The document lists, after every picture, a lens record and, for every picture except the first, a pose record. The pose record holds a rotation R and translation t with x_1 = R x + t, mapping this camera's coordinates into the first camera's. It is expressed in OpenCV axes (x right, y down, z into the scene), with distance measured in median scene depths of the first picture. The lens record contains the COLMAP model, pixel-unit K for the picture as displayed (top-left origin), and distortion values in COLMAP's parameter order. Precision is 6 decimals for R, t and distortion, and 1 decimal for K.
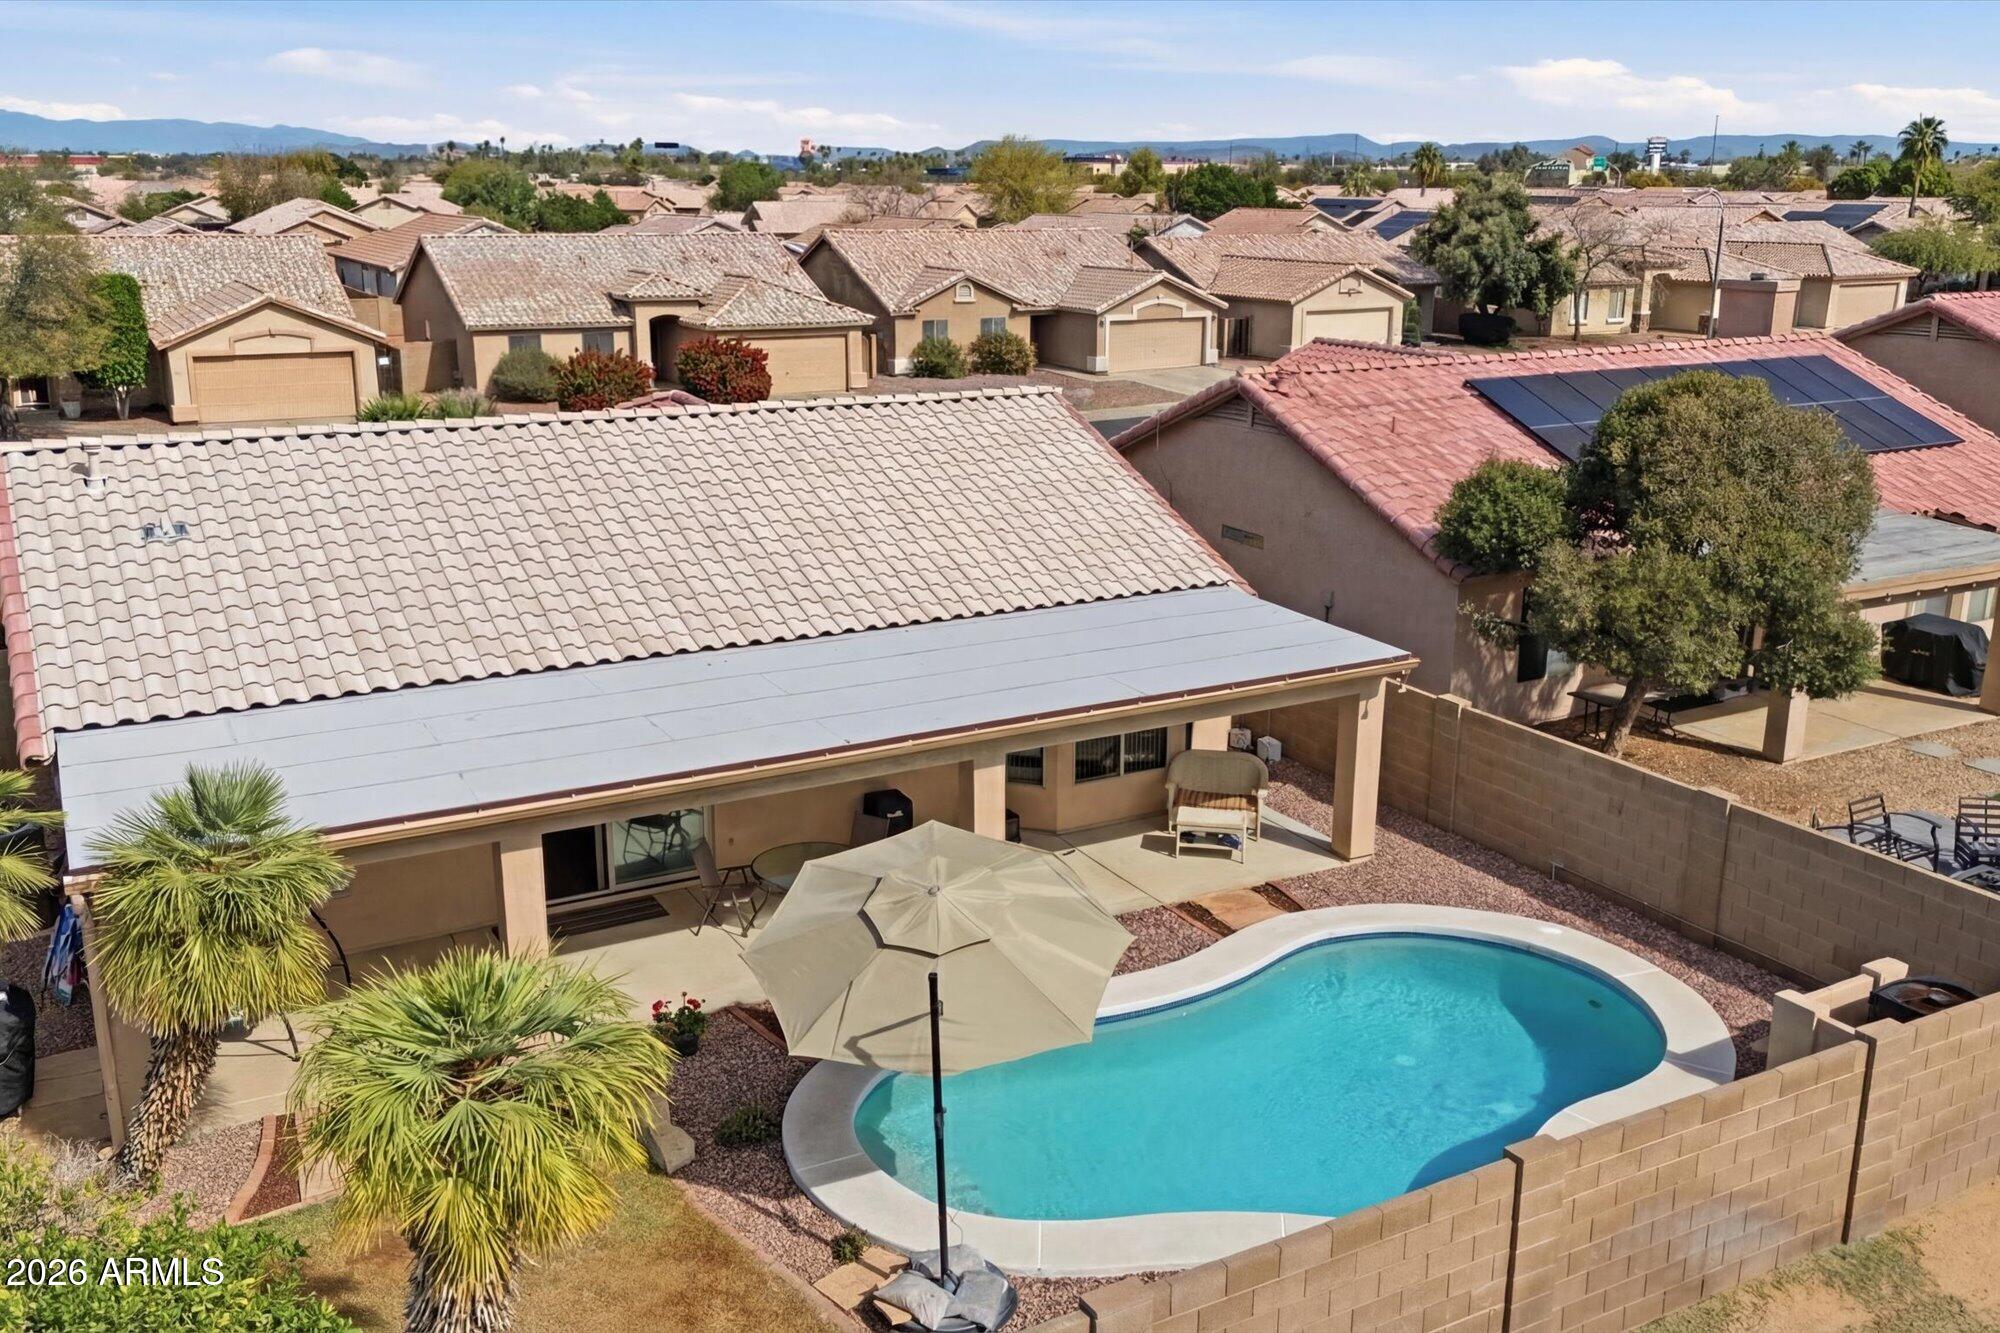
lens RADIAL K [[1726.0, 0, 1006.8], [0, 1726.0, 677.8], [0, 0, 1]] dist [-0.012467, -0.011986]
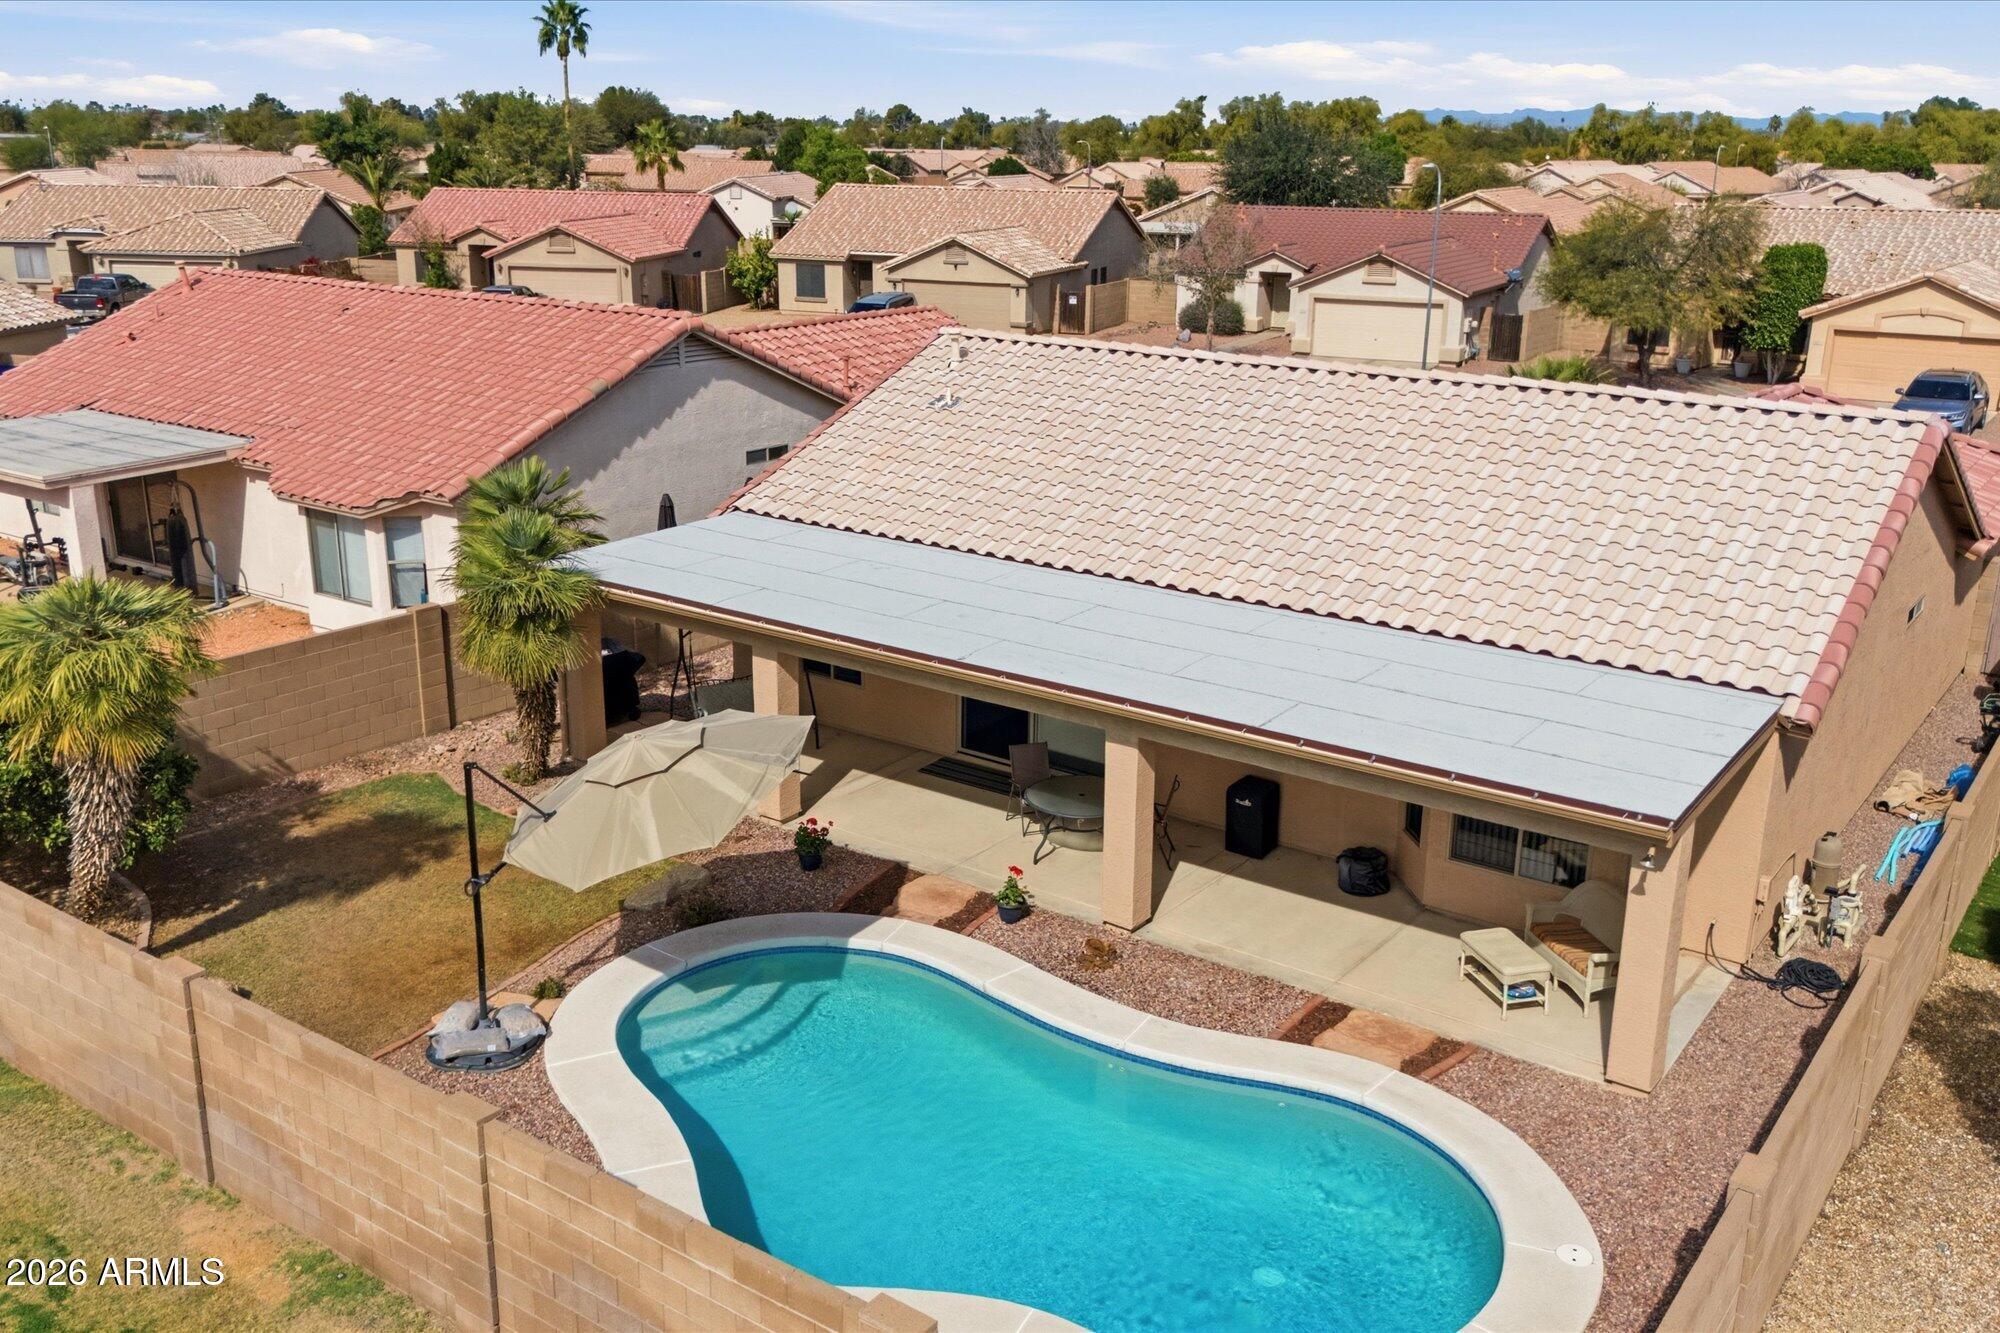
lens RADIAL K [[1726.0, 0, 990.7], [0, 1726.0, 664.2], [0, 0, 1]] dist [-0.012467, -0.011986]
pose [[0.403171, 0.253410, -0.879339, 0.713602], [-0.246973, 0.955370, 0.162086, -0.119055], [0.881168, 0.151825, 0.447763, 0.438425]]
